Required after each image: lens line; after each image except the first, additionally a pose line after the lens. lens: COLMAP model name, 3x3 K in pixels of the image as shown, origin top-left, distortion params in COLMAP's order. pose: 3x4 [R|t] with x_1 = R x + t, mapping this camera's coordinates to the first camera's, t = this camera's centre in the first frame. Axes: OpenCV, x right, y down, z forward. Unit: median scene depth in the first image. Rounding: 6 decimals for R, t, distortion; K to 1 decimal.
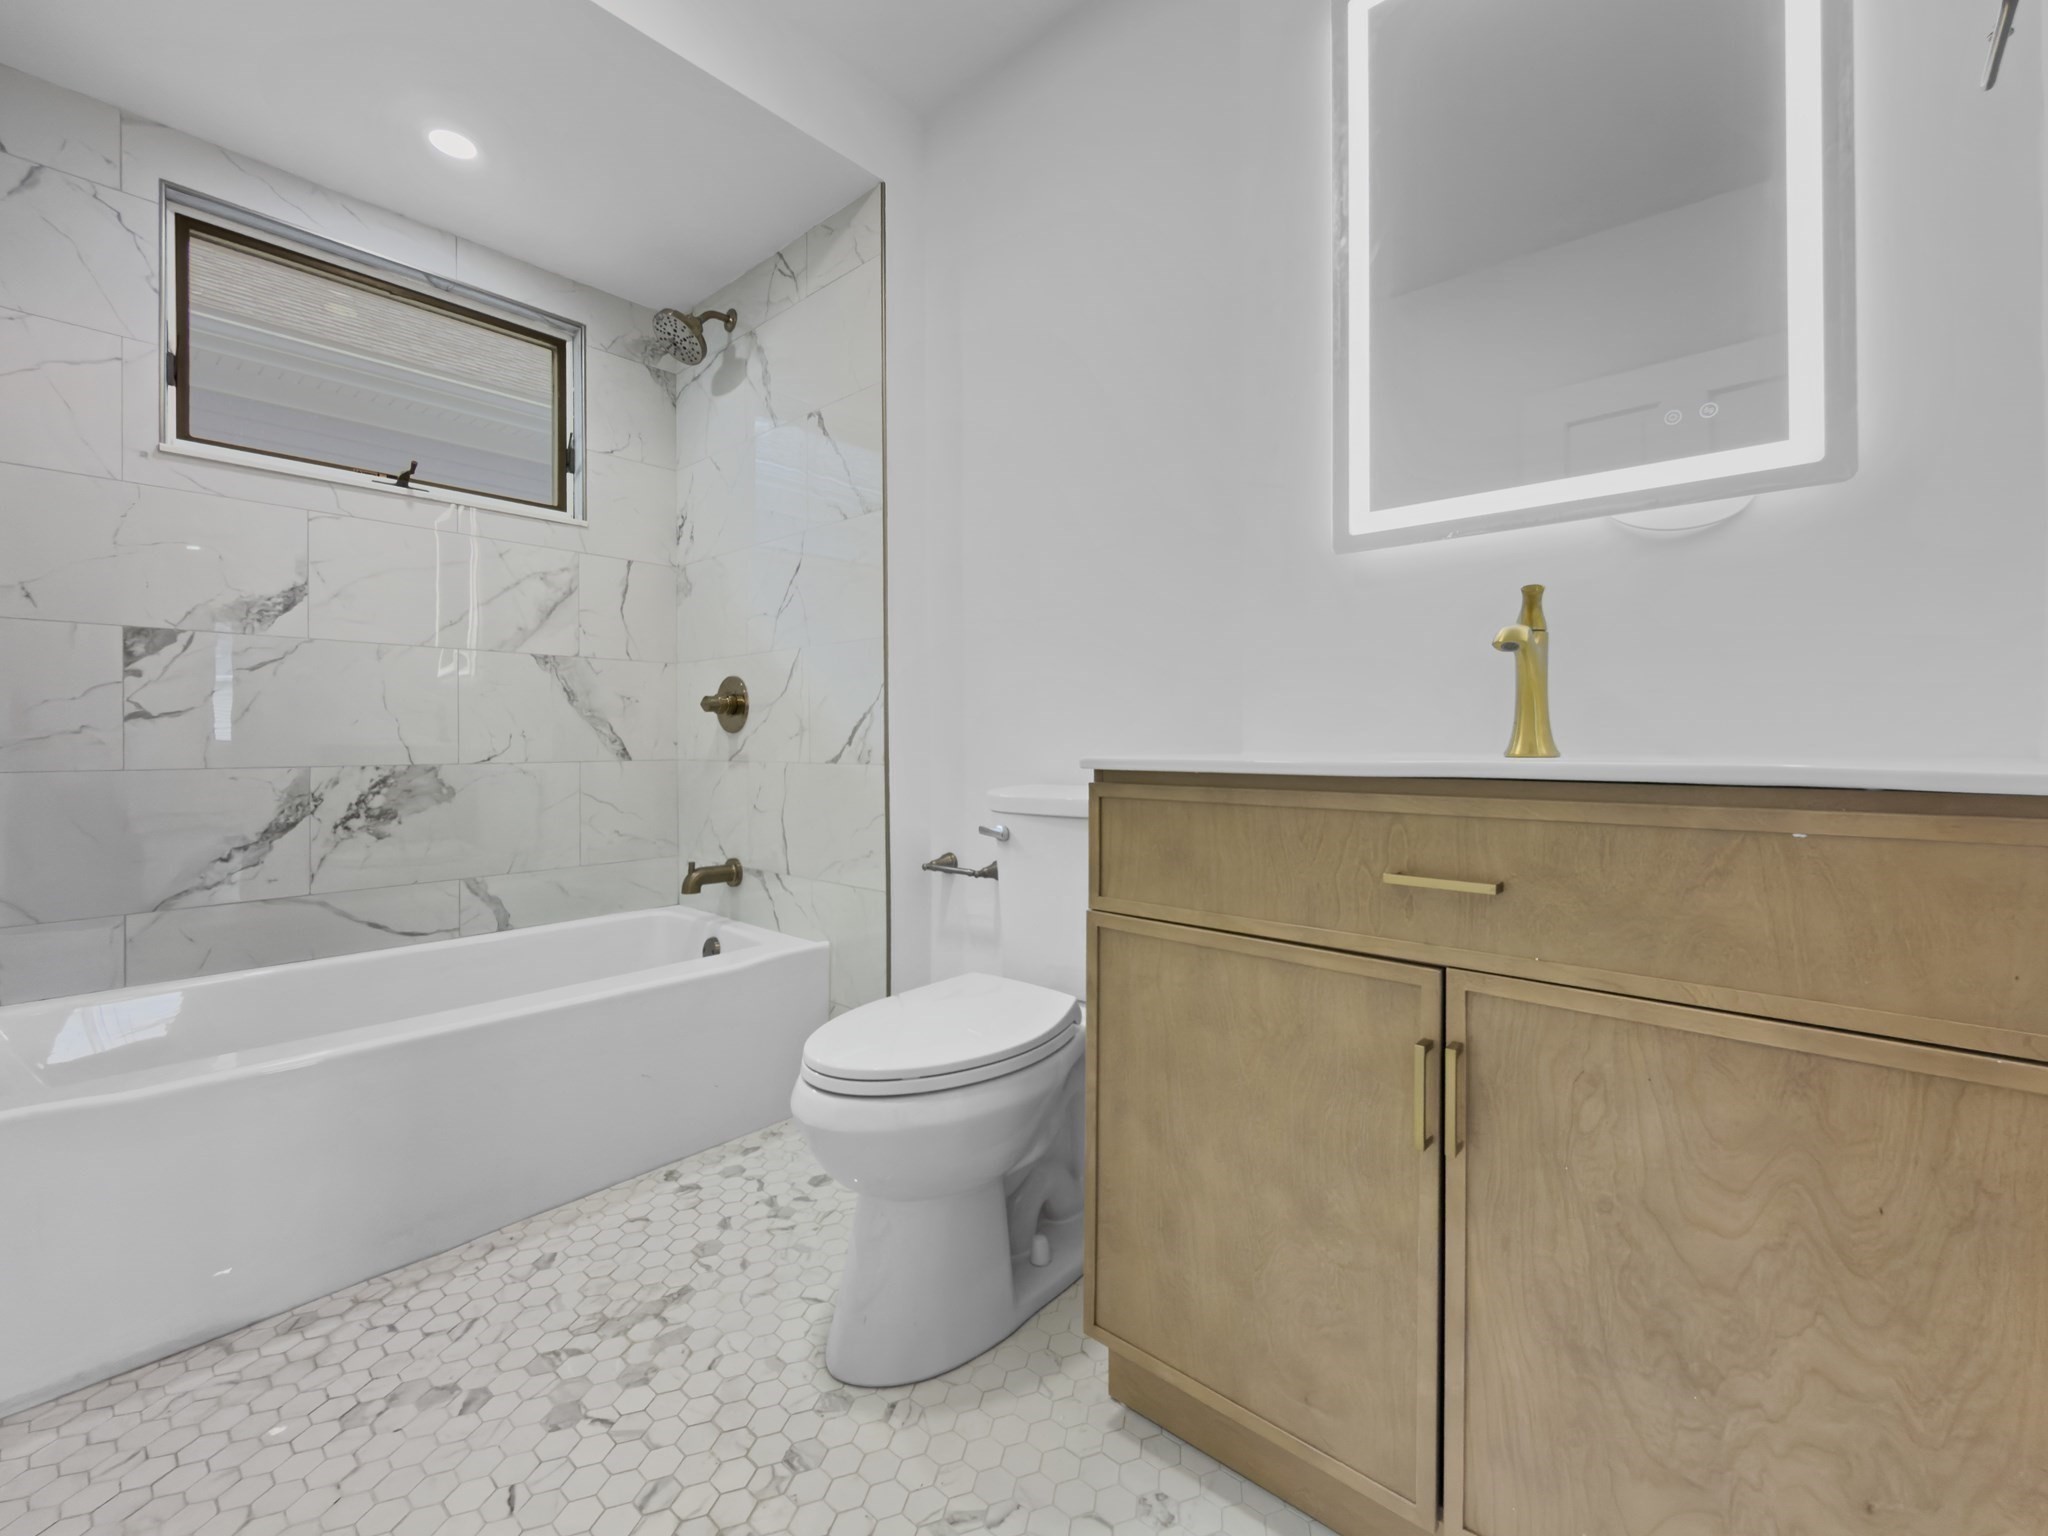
lens RADIAL K [[831.5, 0, 1015.0], [0, 831.5, 738.3], [0, 0, 1]] dist [-0.002197, -0.000082]
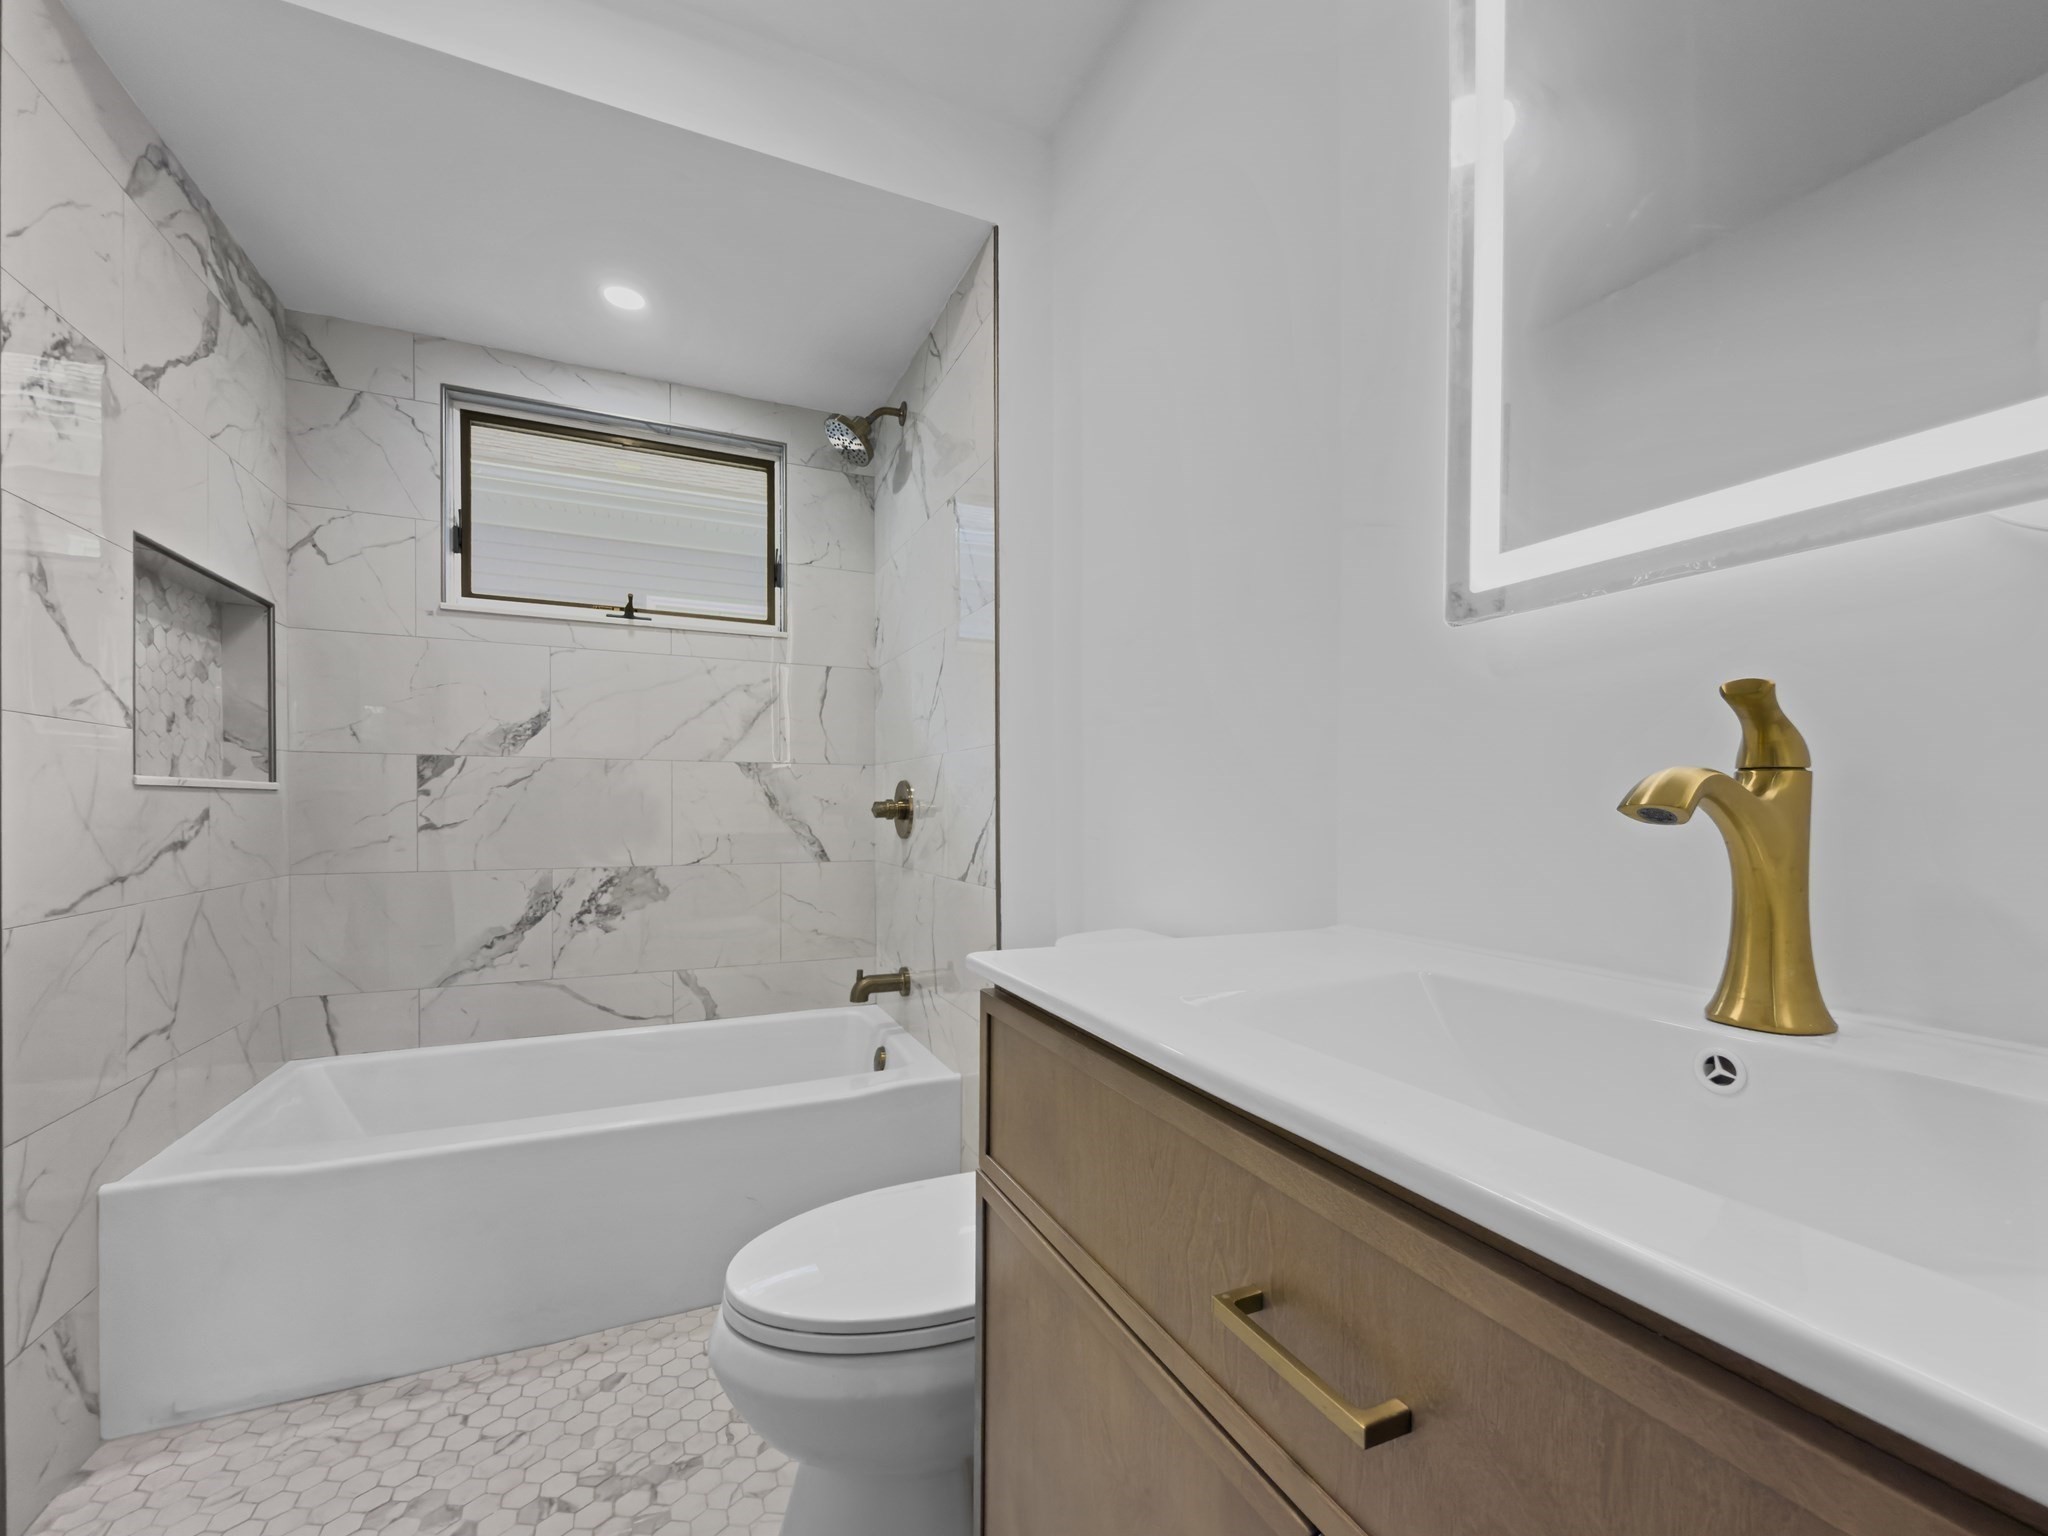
lens RADIAL K [[832.9, 0, 1027.3], [0, 832.9, 813.1], [0, 0, 1]] dist [-0.001261, 0.000177]
pose [[0.918613, 0.007068, -0.395094, 0.227140], [-0.004049, 0.999956, 0.008477, -0.057953], [0.395137, -0.006187, 0.918602, 0.204980]]
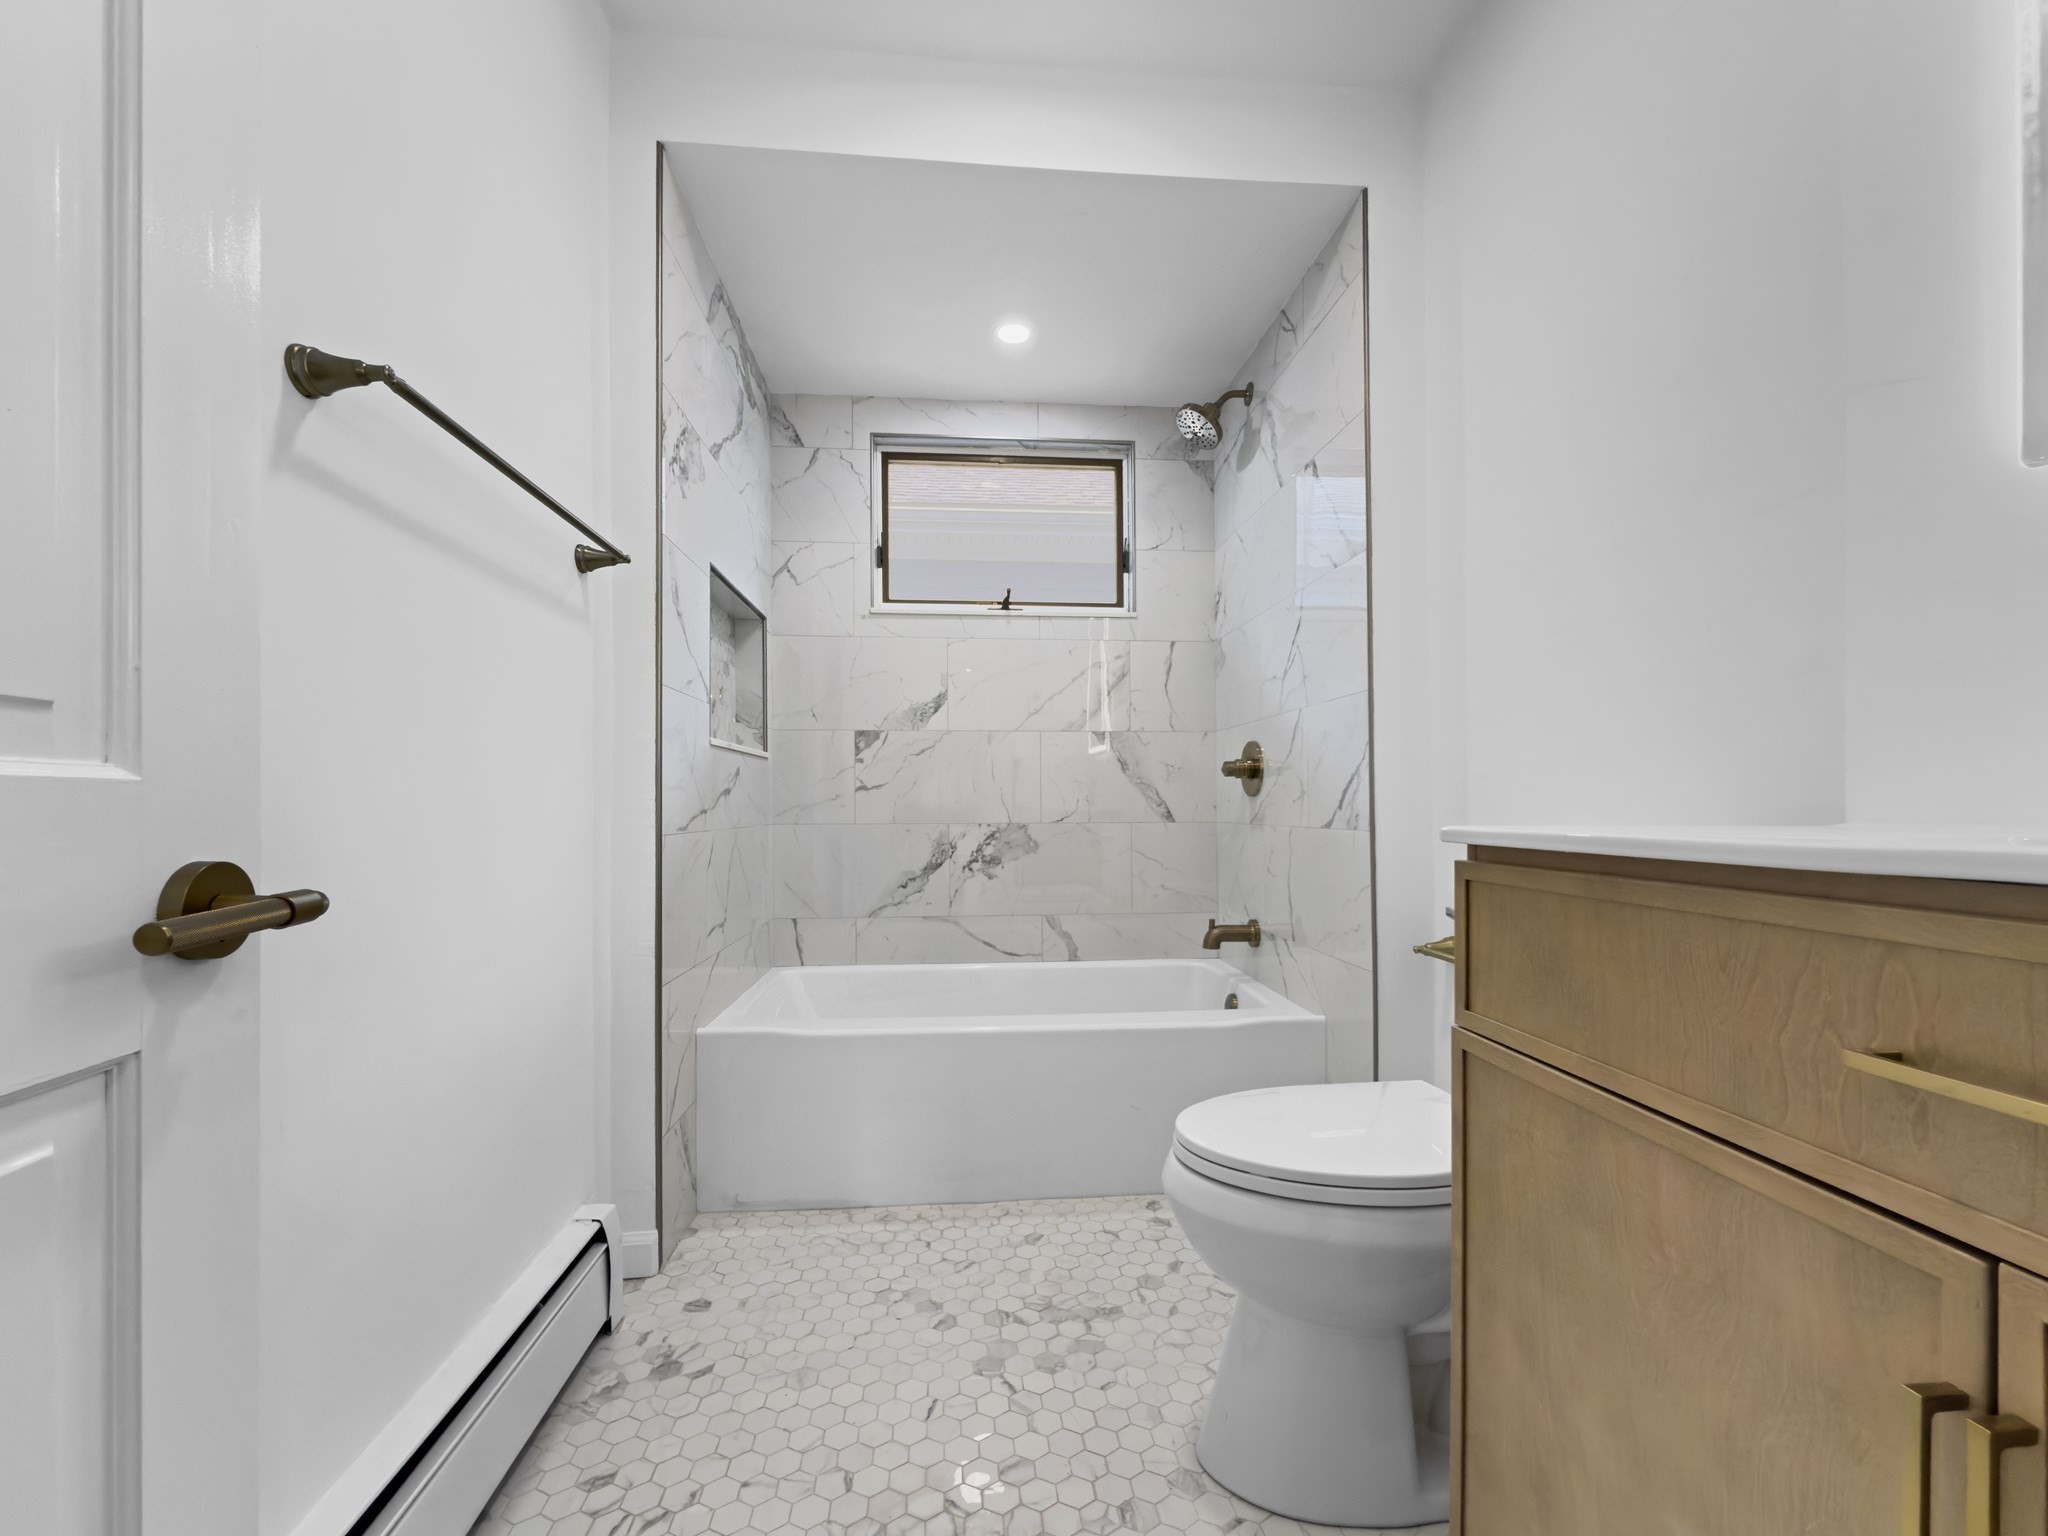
lens RADIAL K [[812.9, 0, 1028.7], [0, 812.9, 800.3], [0, 0, 1]] dist [-0.001348, -0.000370]
pose [[0.734129, -0.003507, -0.679001, 0.174260], [0.002970, 0.999994, -0.001954, -0.001083], [0.679003, -0.000582, 0.734135, 0.101017]]
